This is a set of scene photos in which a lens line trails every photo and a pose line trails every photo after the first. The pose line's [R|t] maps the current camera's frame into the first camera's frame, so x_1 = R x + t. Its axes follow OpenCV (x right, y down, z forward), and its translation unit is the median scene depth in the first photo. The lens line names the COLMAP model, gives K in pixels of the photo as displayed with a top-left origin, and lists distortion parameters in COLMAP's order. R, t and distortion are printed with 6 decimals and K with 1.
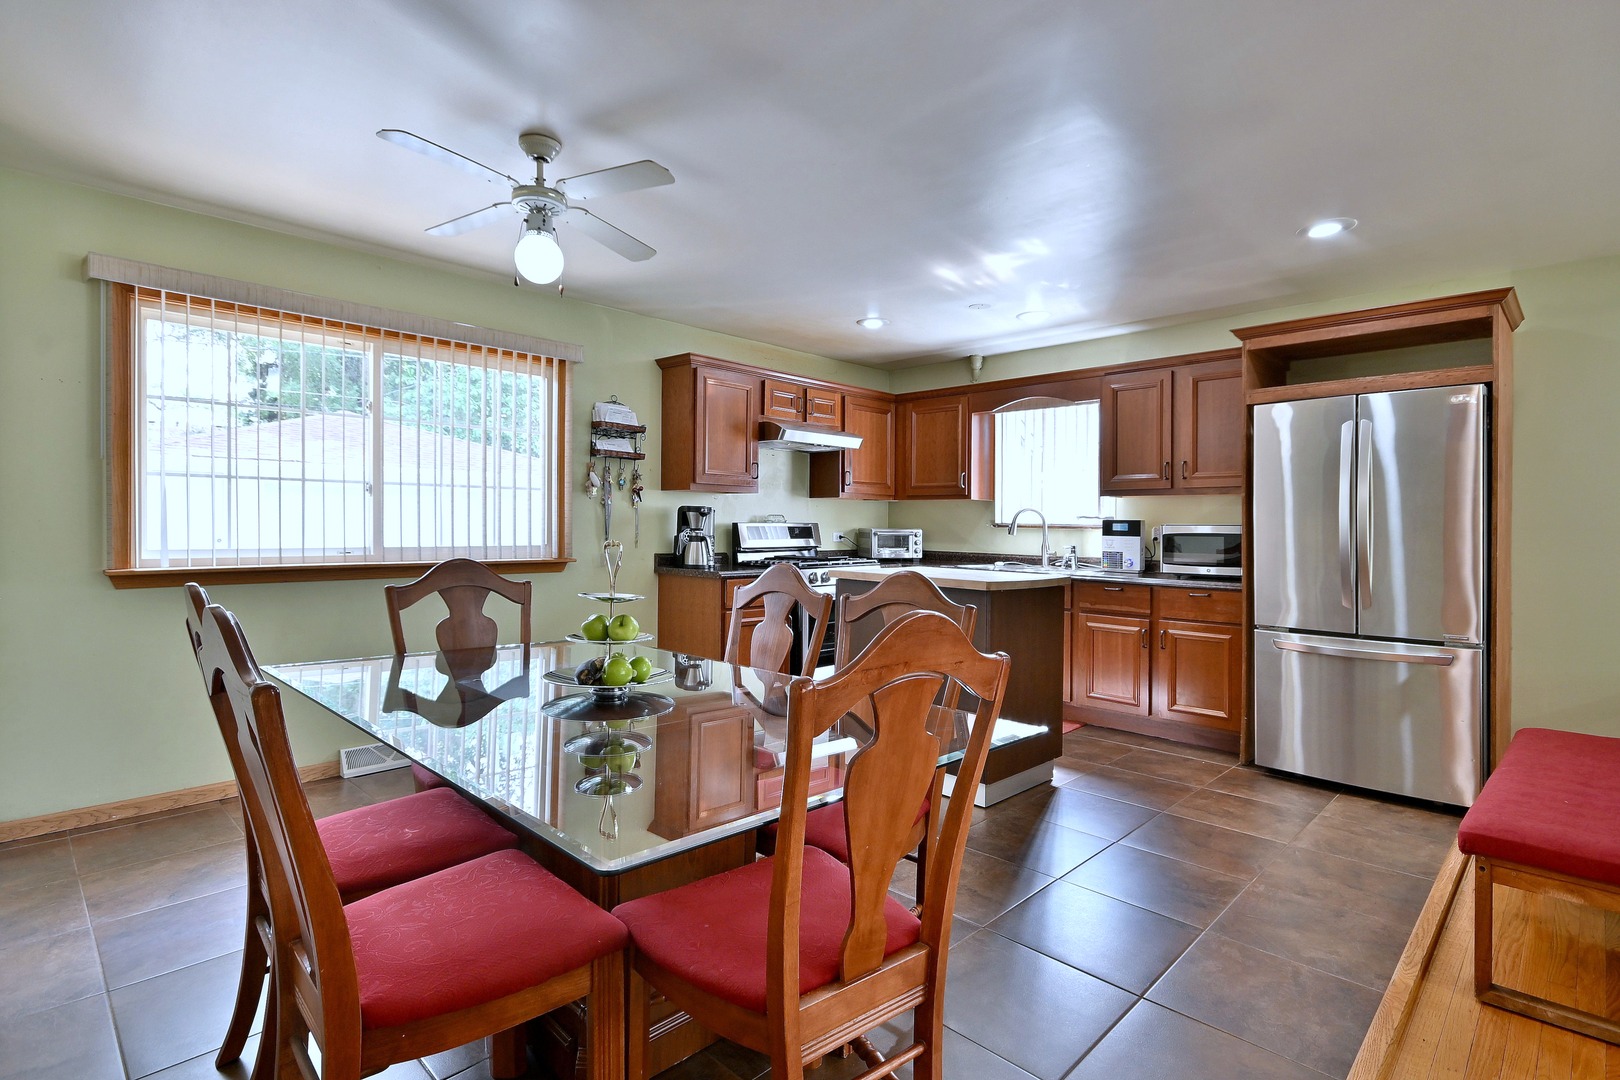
lens RADIAL K [[779.5, 0, 818.4], [0, 779.5, 528.9], [0, 0, 1]] dist [0.017389, 0.000232]
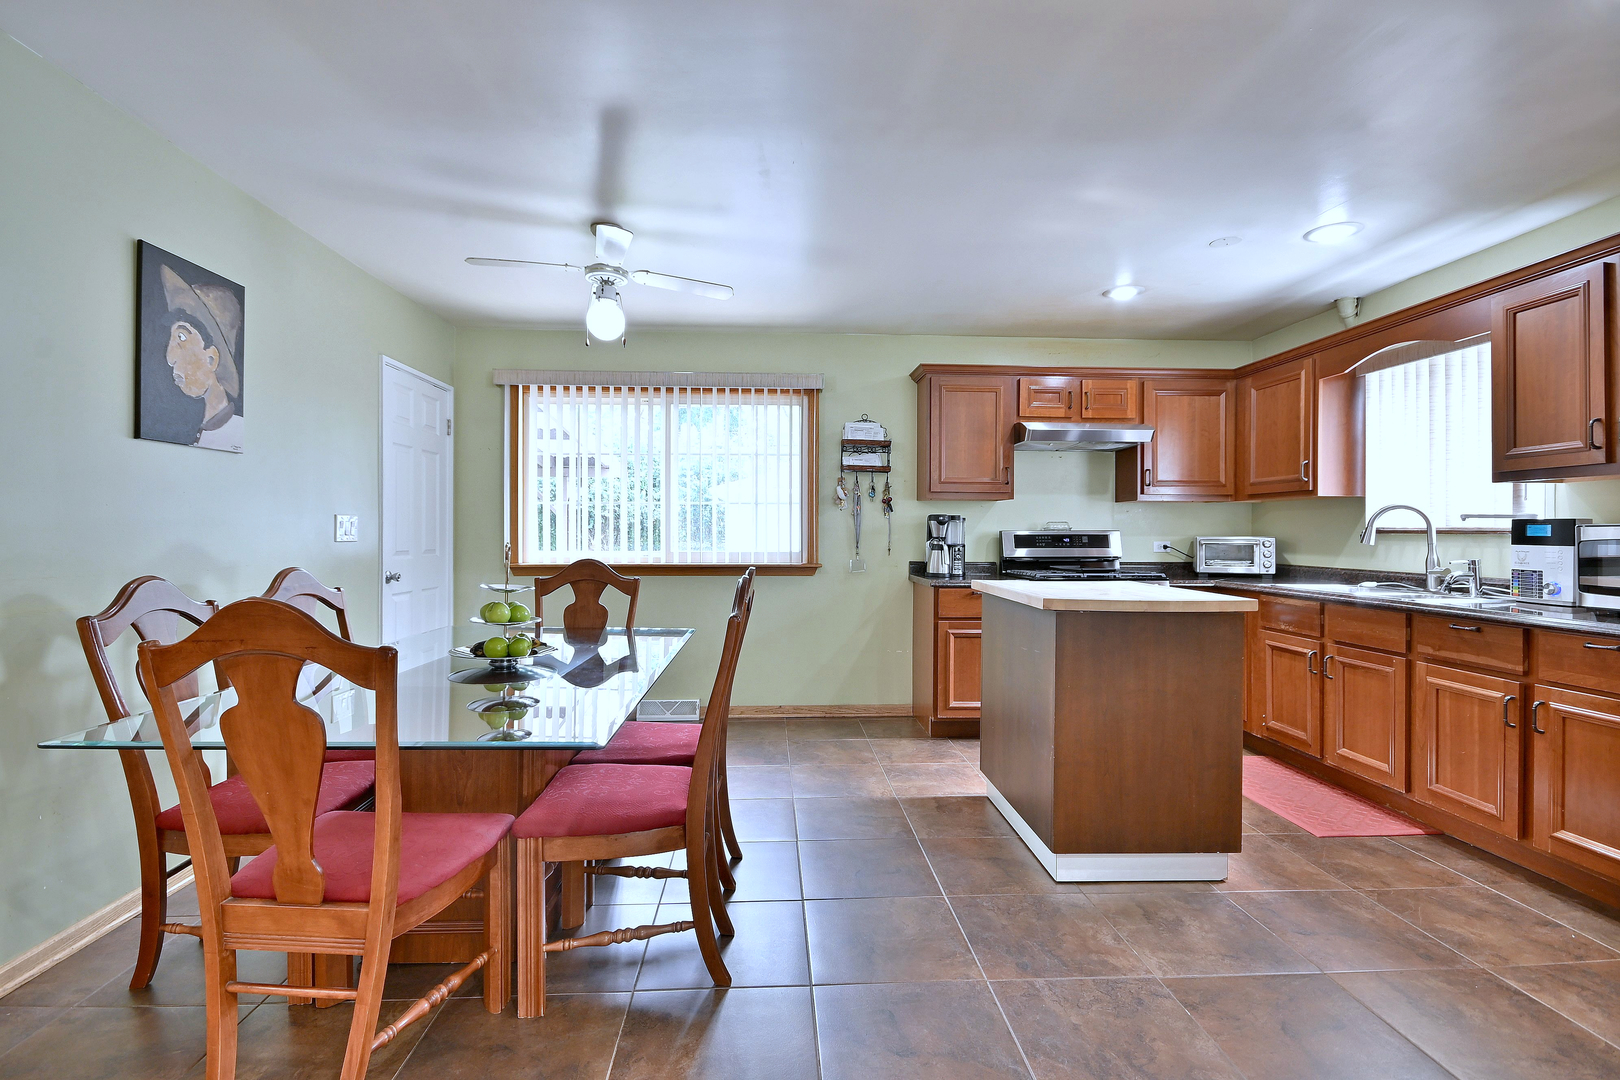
lens RADIAL K [[749.3, 0, 814.2], [0, 749.3, 533.4], [0, 0, 1]] dist [-0.000256, -0.000363]
pose [[0.742233, -0.009174, -0.670079, 0.371911], [0.002059, 0.999933, -0.011410, 0.005690], [0.670138, 0.007090, 0.742202, 0.179752]]
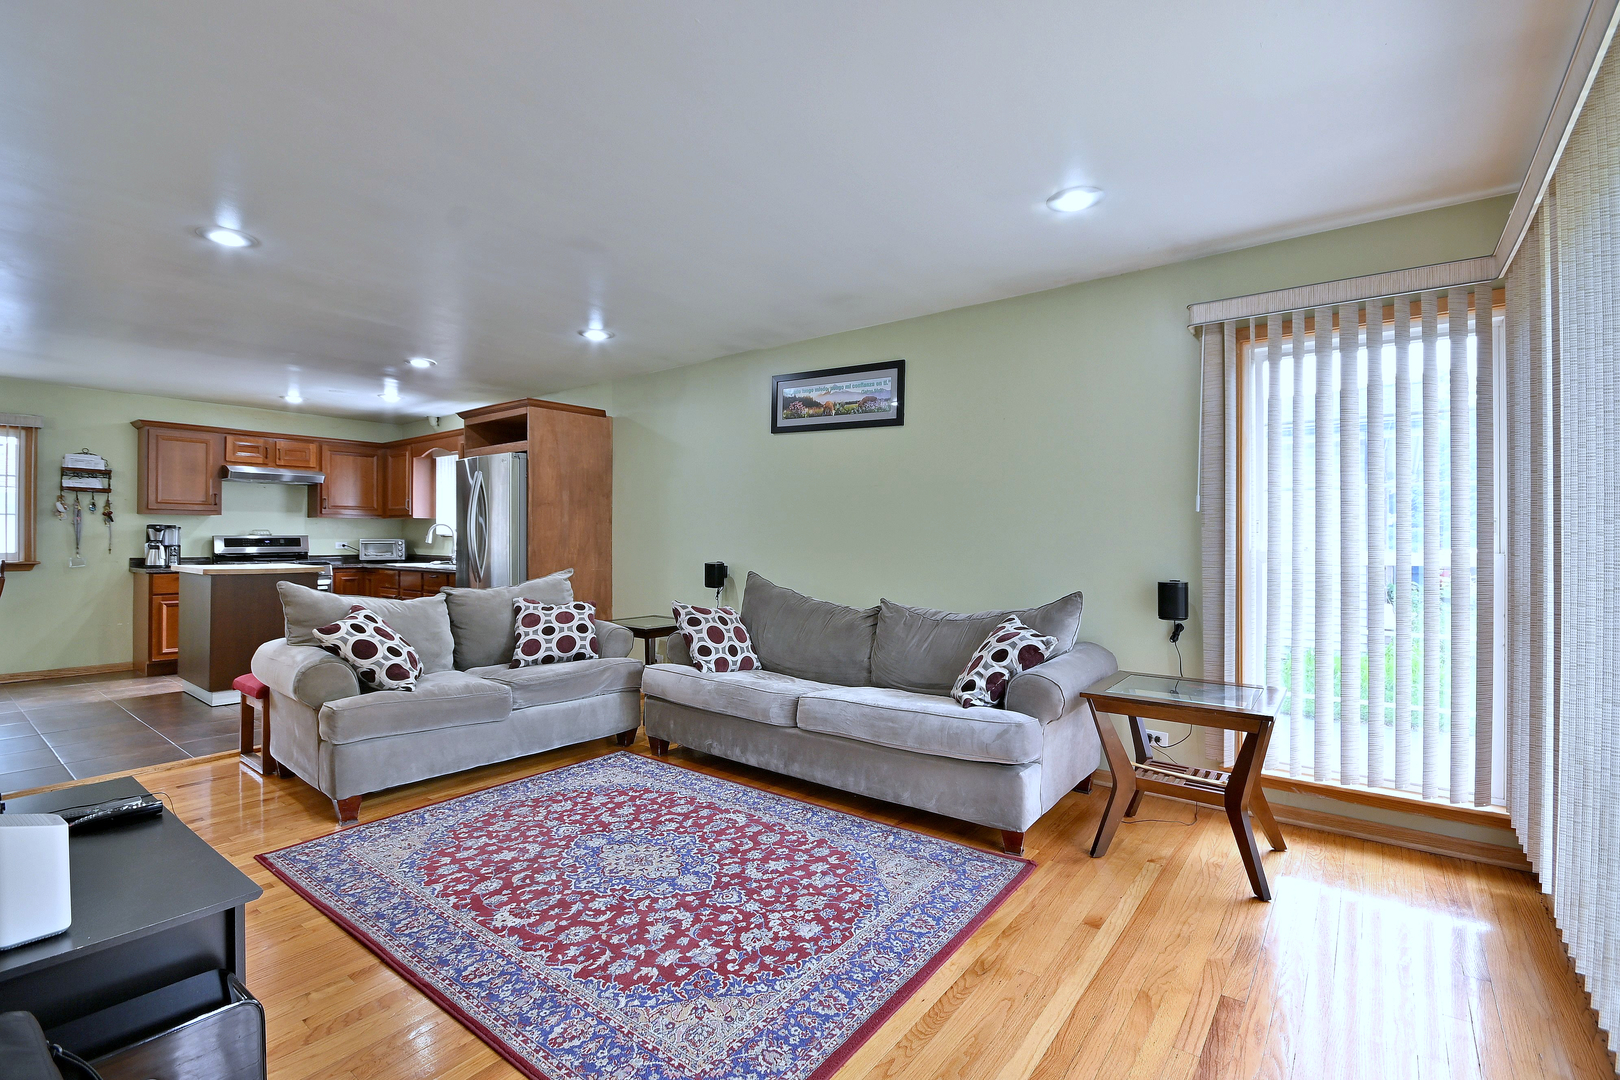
lens RADIAL K [[720.3, 0, 805.0], [0, 720.3, 534.4], [0, 0, 1]] dist [0.001340, -0.007897]
pose [[0.992930, -0.011176, 0.118171, 0.878235], [0.012454, 0.999872, -0.010083, 0.017347], [-0.118044, 0.011484, 0.992942, -0.454130]]
